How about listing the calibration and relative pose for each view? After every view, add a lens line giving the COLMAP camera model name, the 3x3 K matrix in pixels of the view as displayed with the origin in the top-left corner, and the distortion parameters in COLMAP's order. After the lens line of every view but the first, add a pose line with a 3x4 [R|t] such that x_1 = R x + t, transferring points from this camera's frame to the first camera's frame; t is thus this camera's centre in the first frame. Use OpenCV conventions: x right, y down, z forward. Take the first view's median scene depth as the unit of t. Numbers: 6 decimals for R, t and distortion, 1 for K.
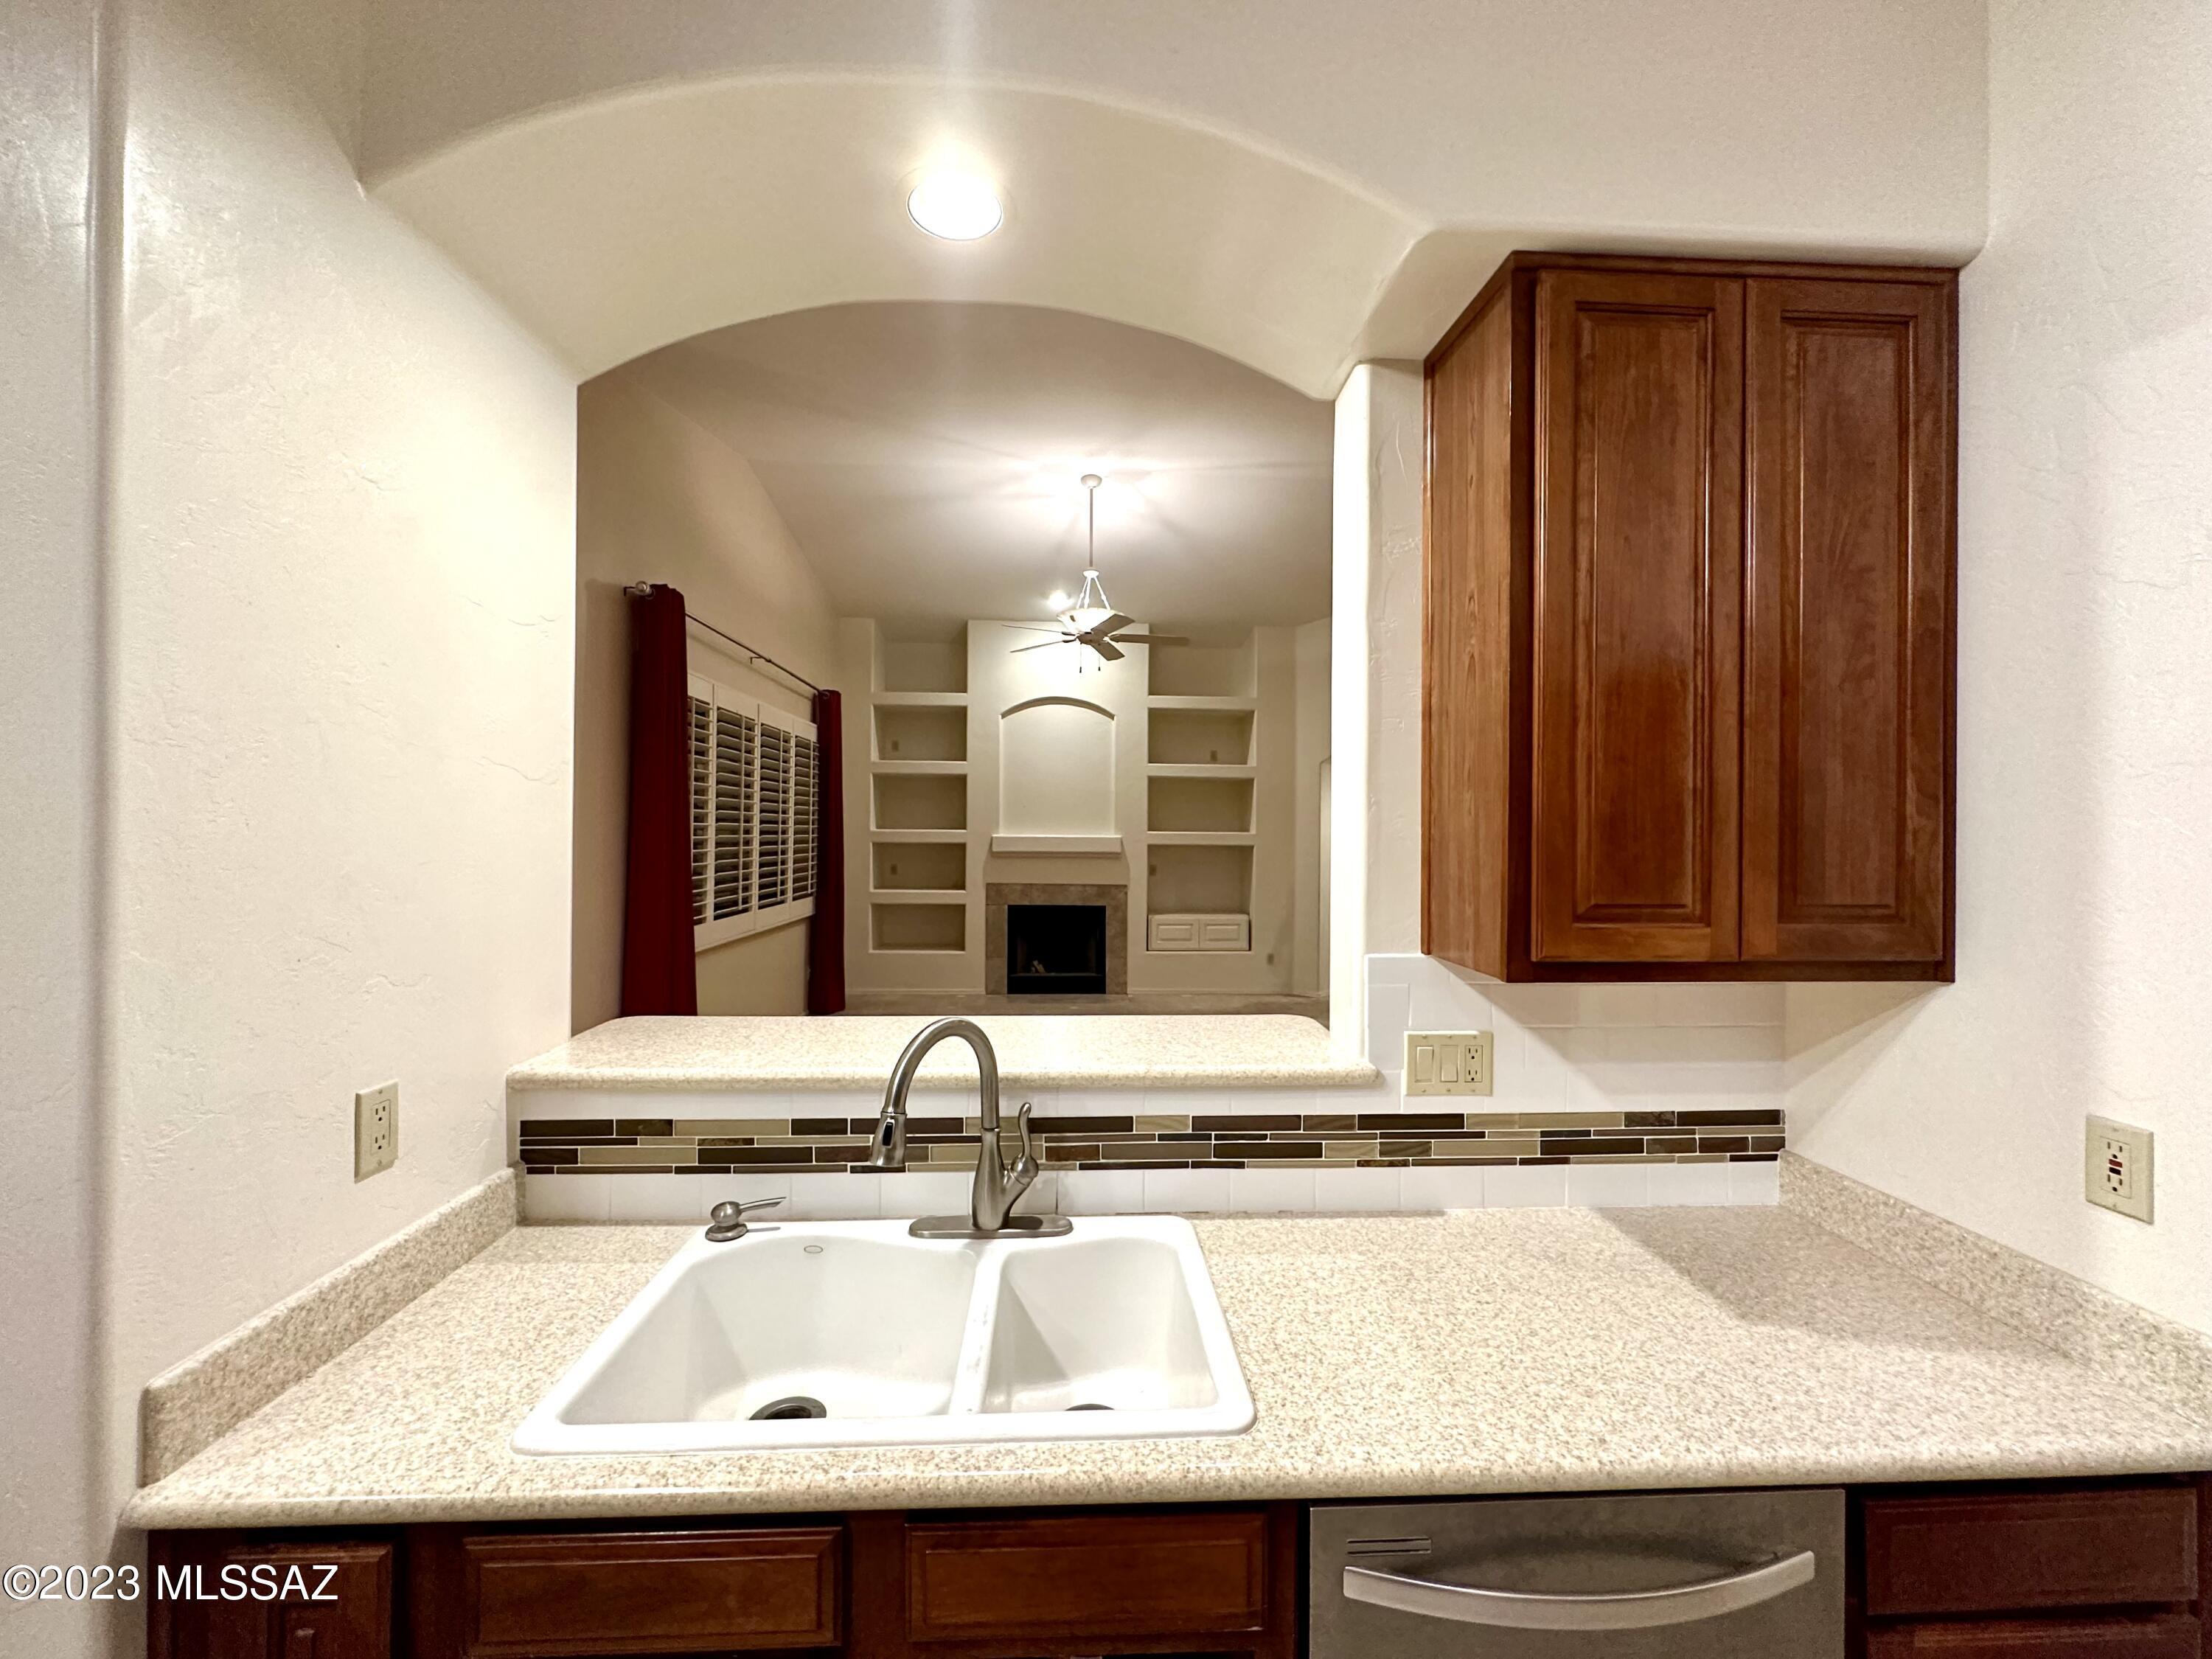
lens RADIAL K [[883.5, 0, 1108.8], [0, 883.5, 825.0], [0, 0, 1]] dist [-0.000805, 0.000491]
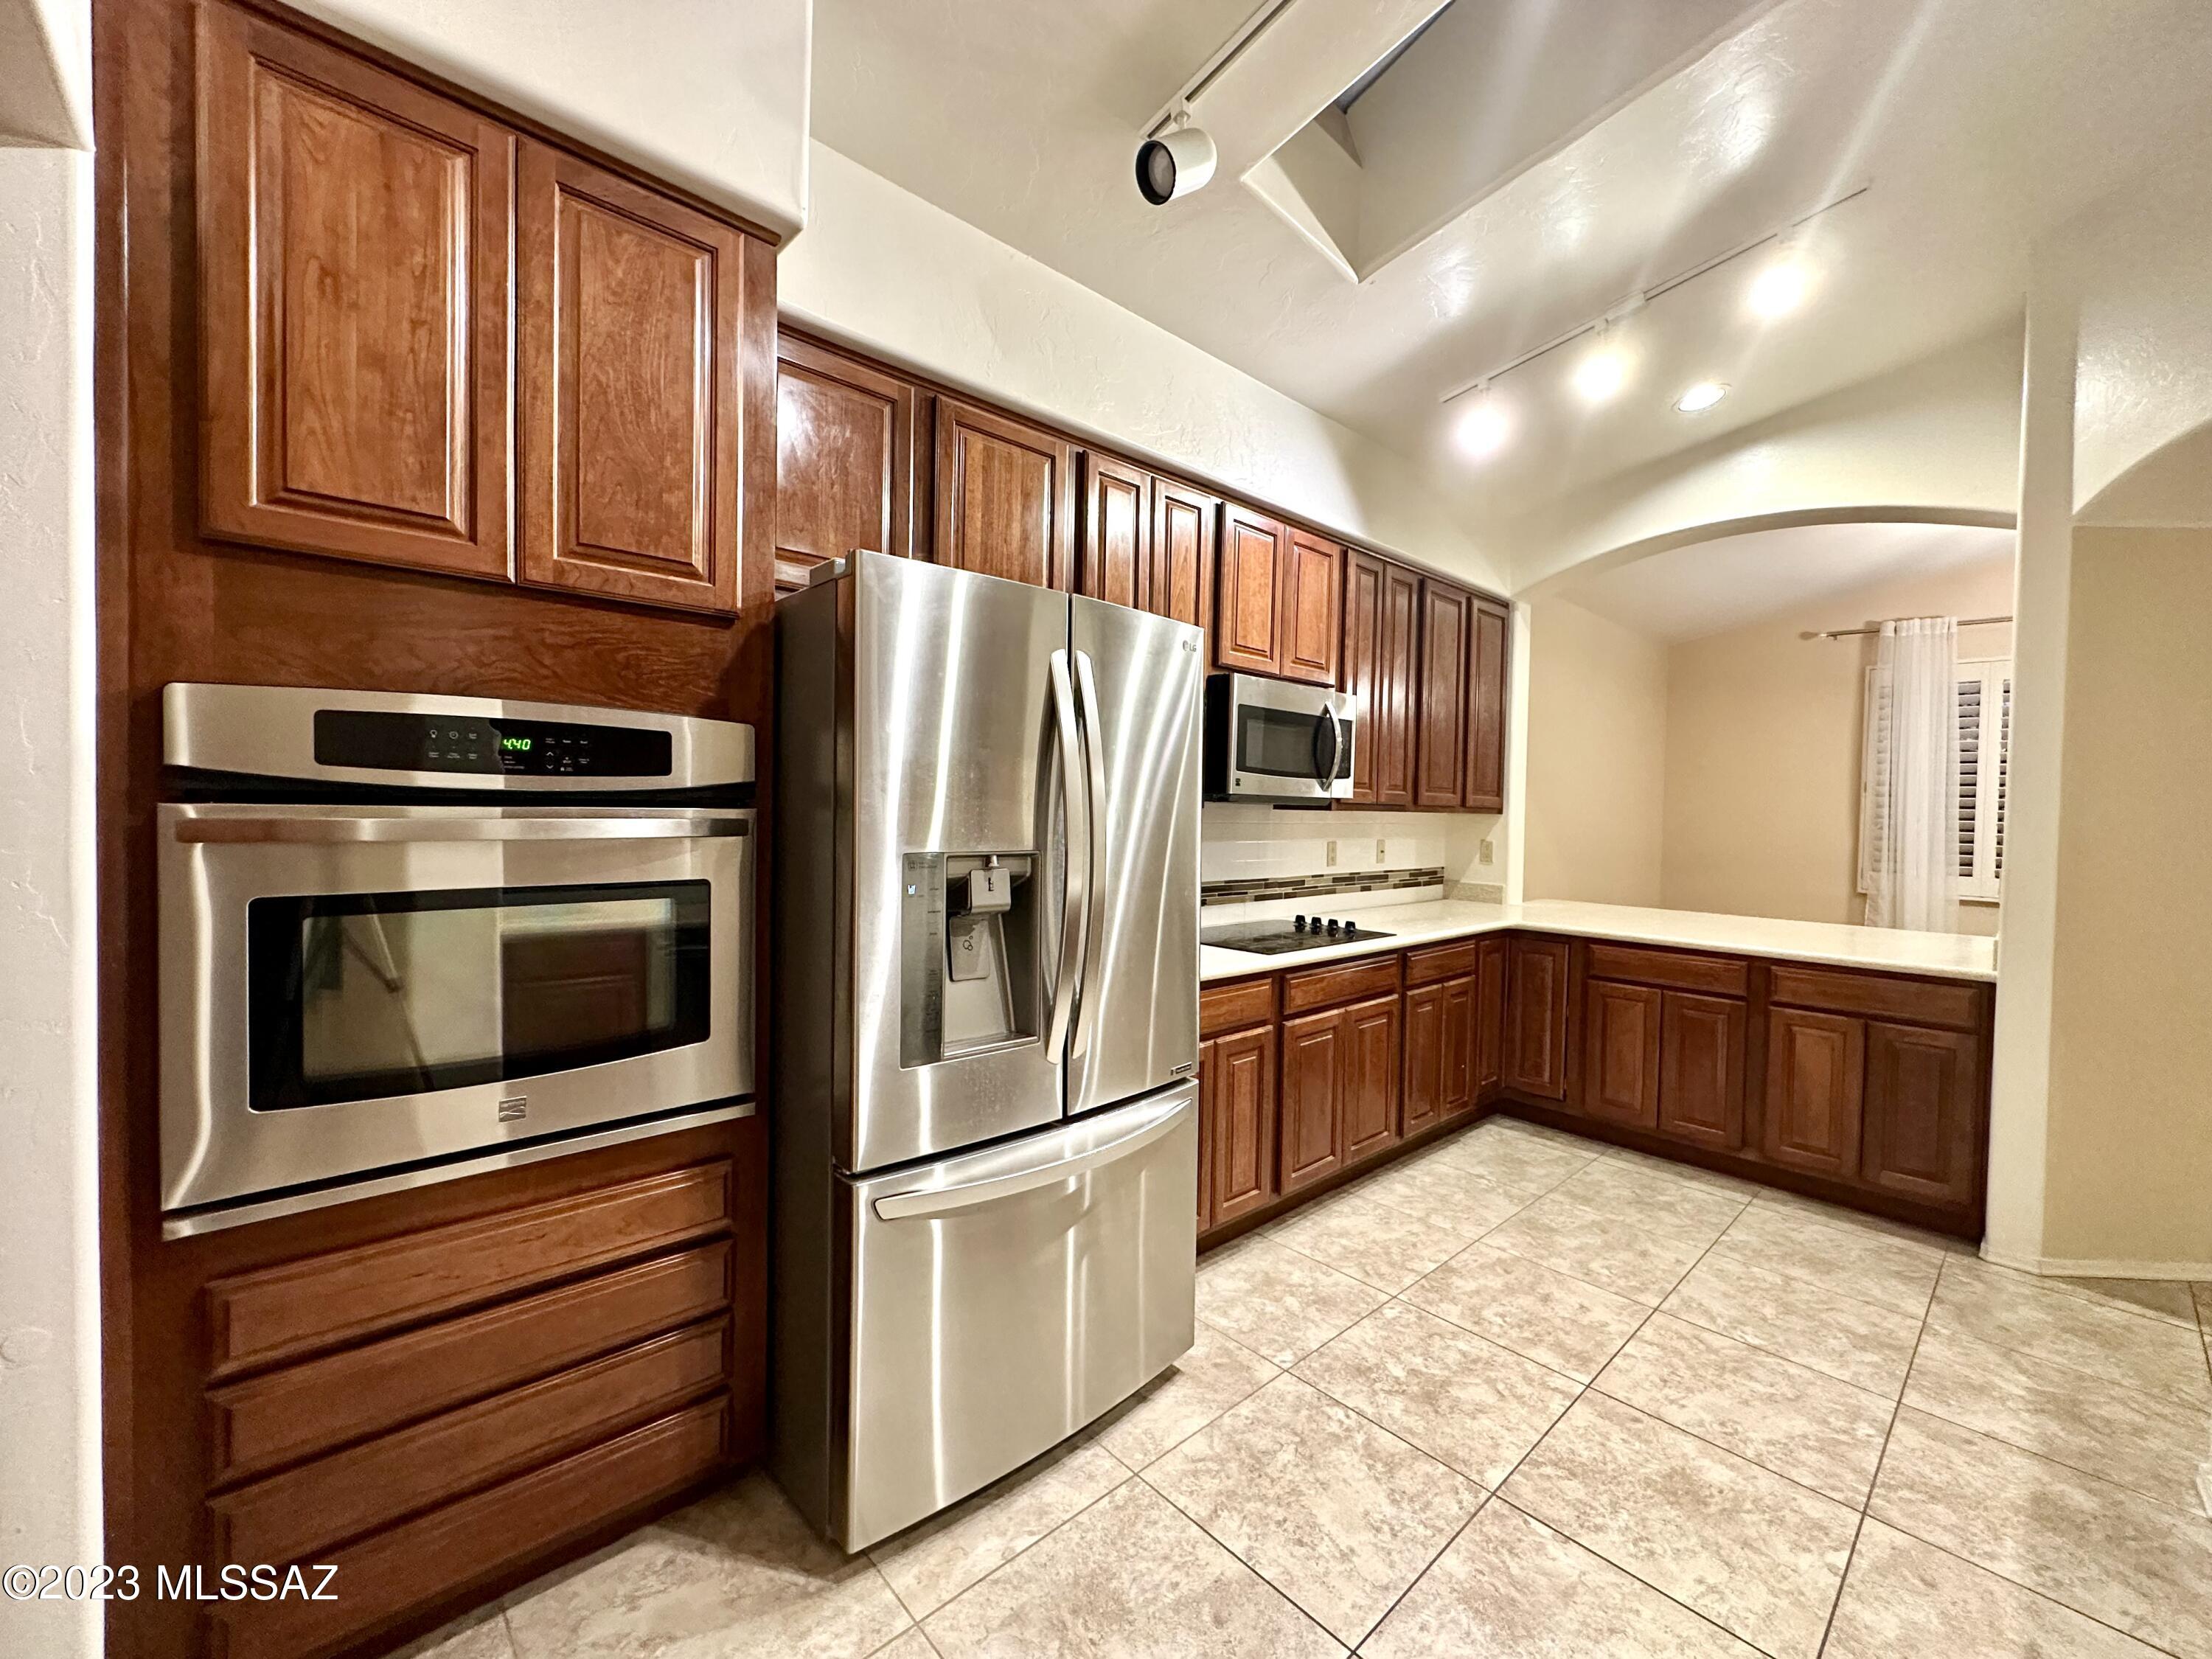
lens RADIAL K [[883.5, 0, 1108.8], [0, 883.5, 825.0], [0, 0, 1]] dist [-0.000805, 0.000491]
pose [[-0.770717, -0.013460, -0.637035, 1.539176], [-0.023564, 0.999695, 0.007387, 0.197580], [0.636741, 0.020705, -0.770800, 0.619437]]
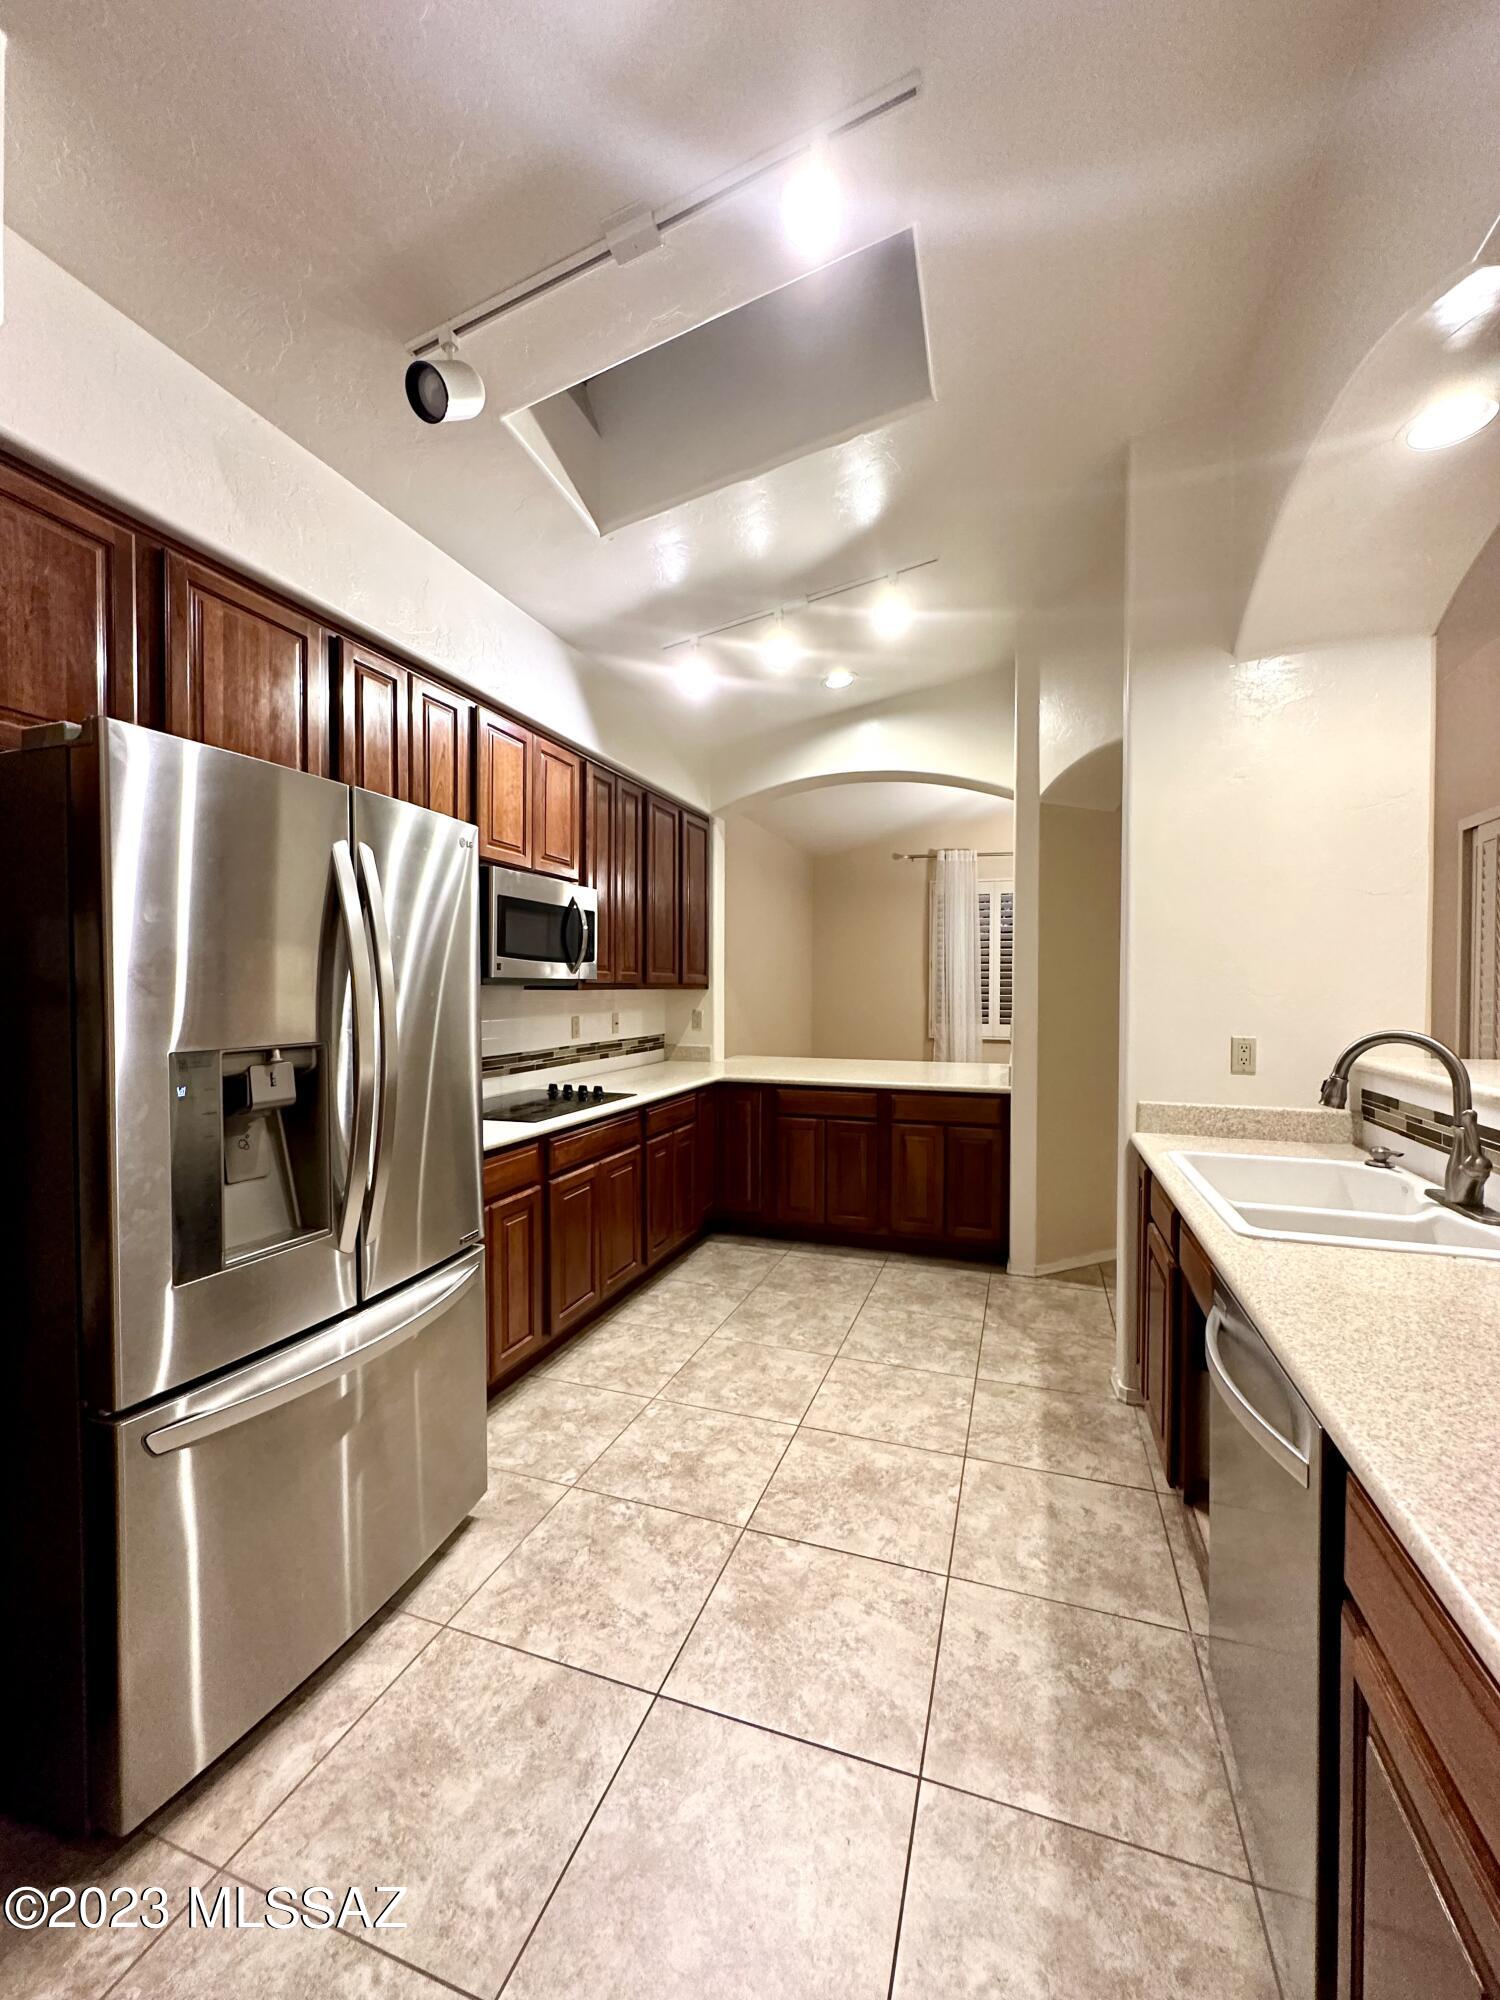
lens RADIAL K [[798.8, 0, 750.0], [0, 798.8, 1000.0], [0, 0, 1]] dist [-0.000805, 0.000491]
pose [[-0.375349, 0.004125, -0.926874, 1.604545], [0.001483, 0.999991, 0.003850, 0.188011], [0.926882, 0.000070, -0.375352, 0.585754]]
